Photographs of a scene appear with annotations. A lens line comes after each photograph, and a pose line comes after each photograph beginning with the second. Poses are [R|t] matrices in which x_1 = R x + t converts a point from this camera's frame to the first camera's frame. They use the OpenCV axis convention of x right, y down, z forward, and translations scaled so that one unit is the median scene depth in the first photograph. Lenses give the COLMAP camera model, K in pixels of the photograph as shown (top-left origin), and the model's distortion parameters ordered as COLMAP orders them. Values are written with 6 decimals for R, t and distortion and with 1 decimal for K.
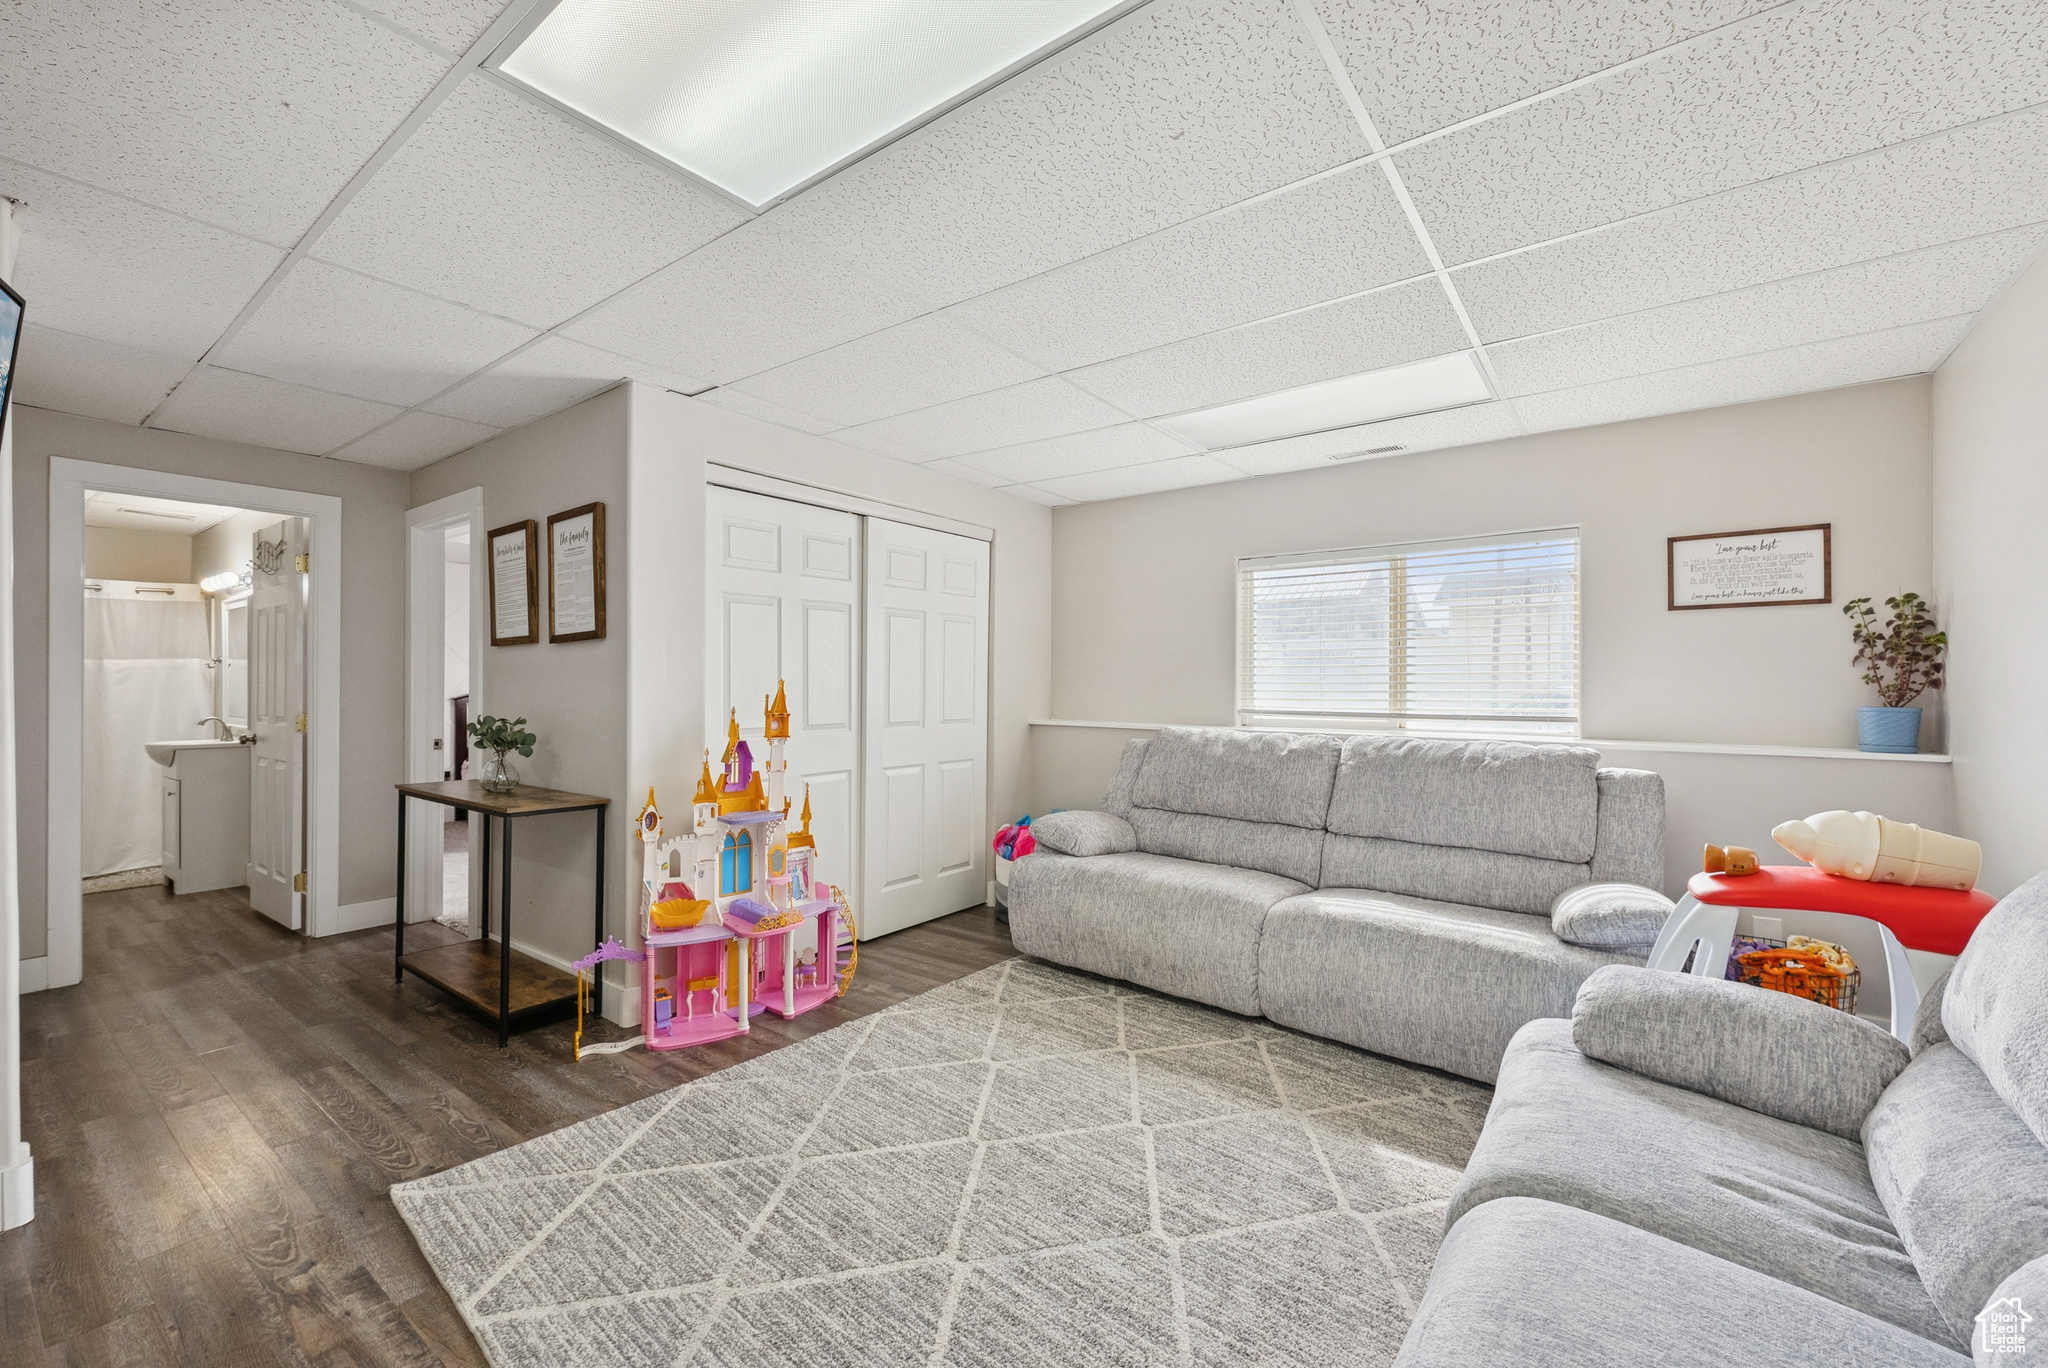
lens RADIAL K [[831.4, 0, 1015.9], [0, 831.4, 684.1], [0, 0, 1]] dist [0.000014, -0.000220]
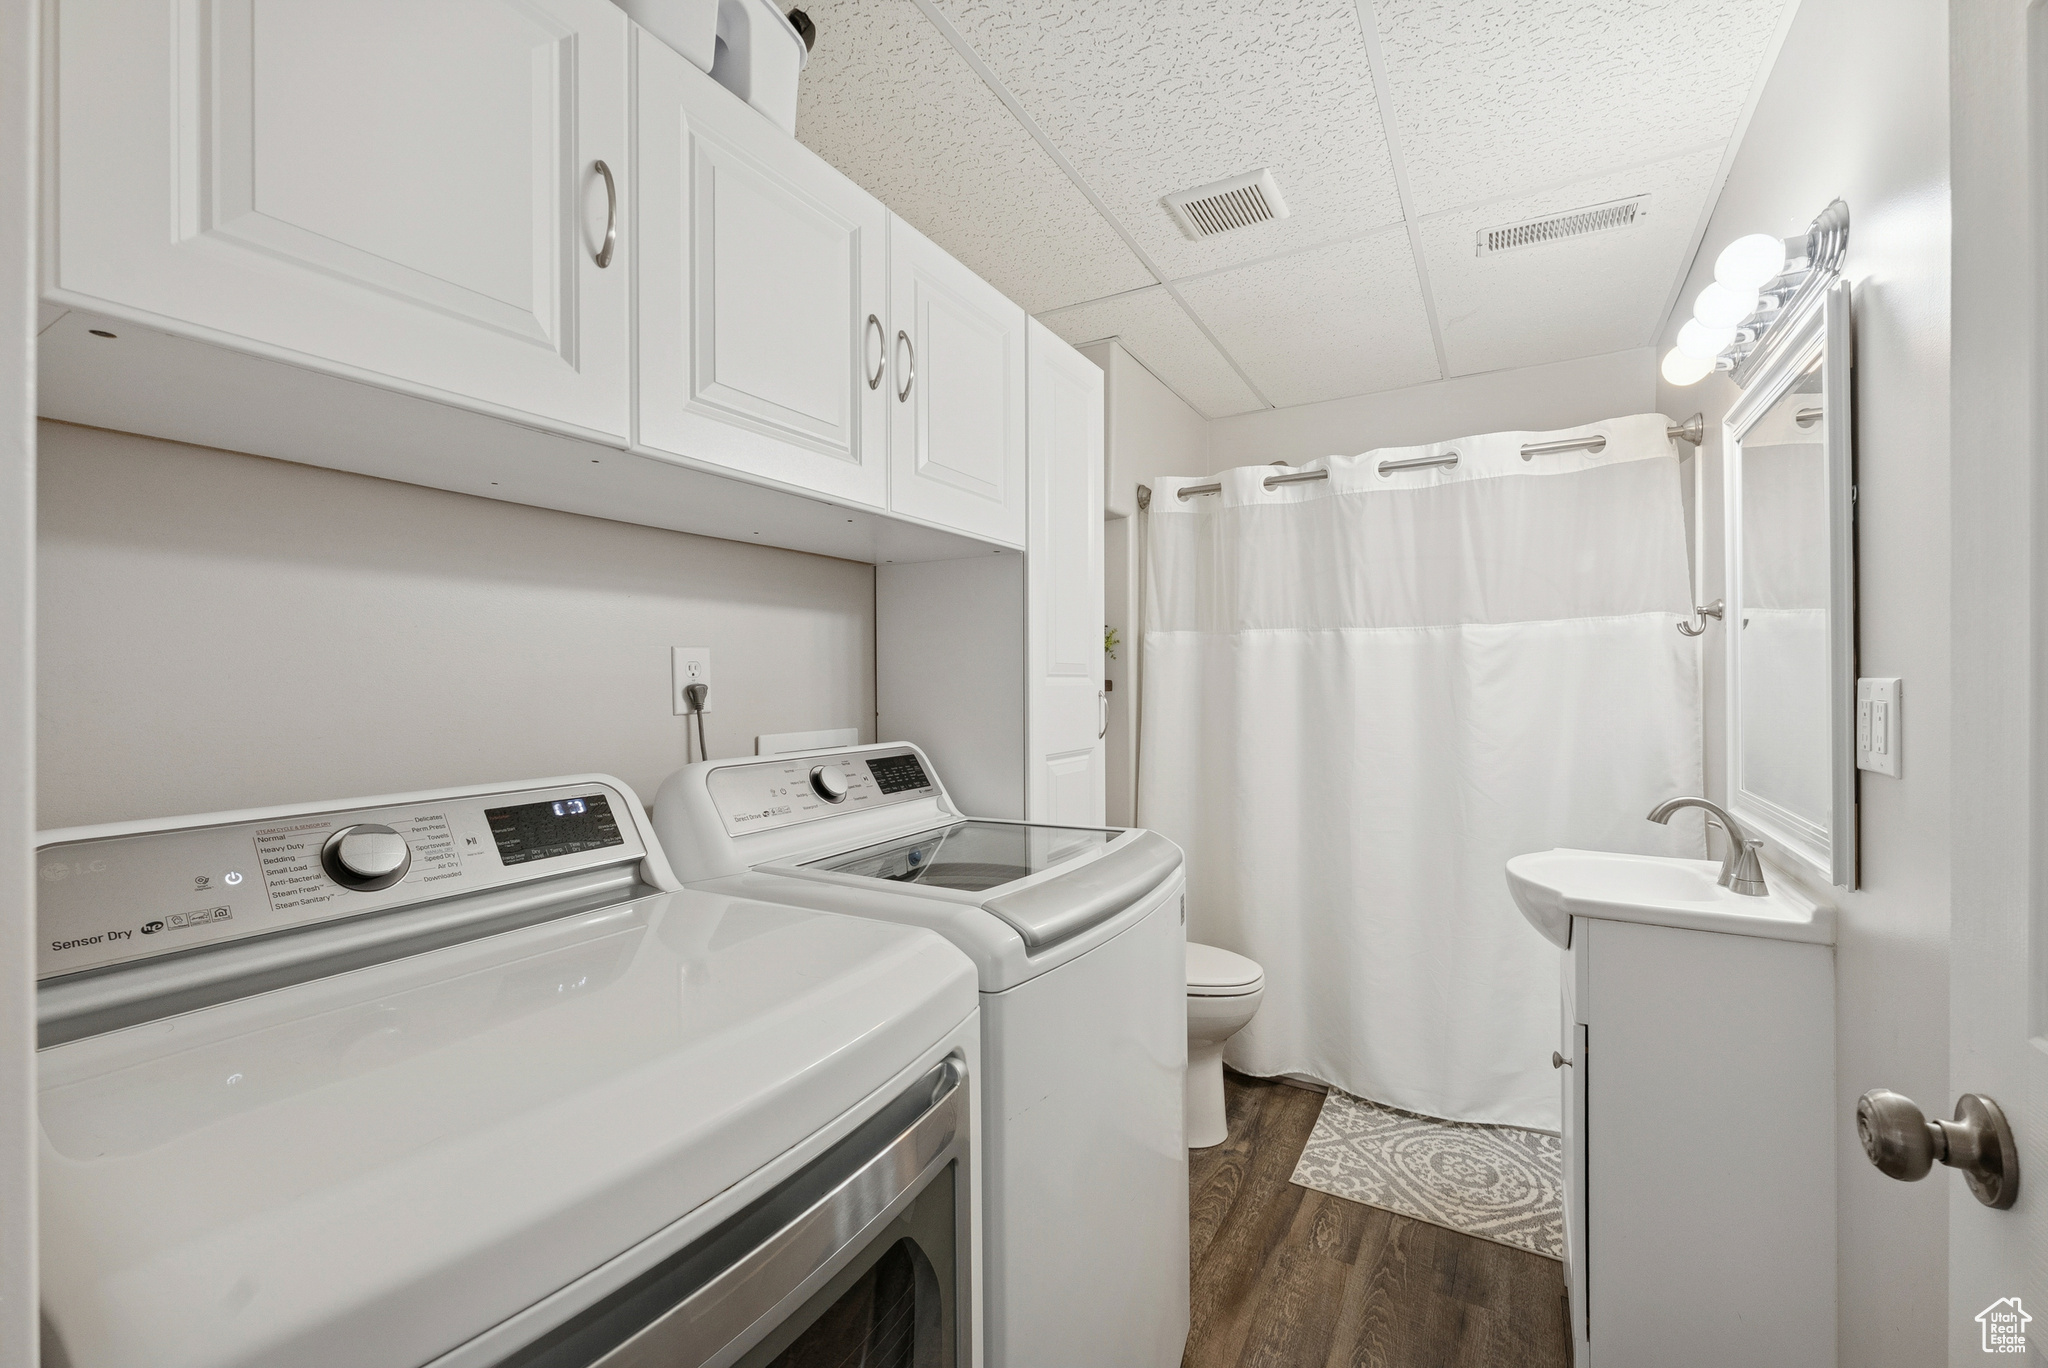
lens RADIAL K [[831.4, 0, 1024.5], [0, 831.4, 682.4], [0, 0, 1]] dist [0.000014, -0.000220]
pose [[0.116448, 0.000435, -0.993197, -0.687518], [-0.001673, 0.999999, 0.000242, 0.000648], [0.993195, 0.001633, 0.116448, 0.714738]]
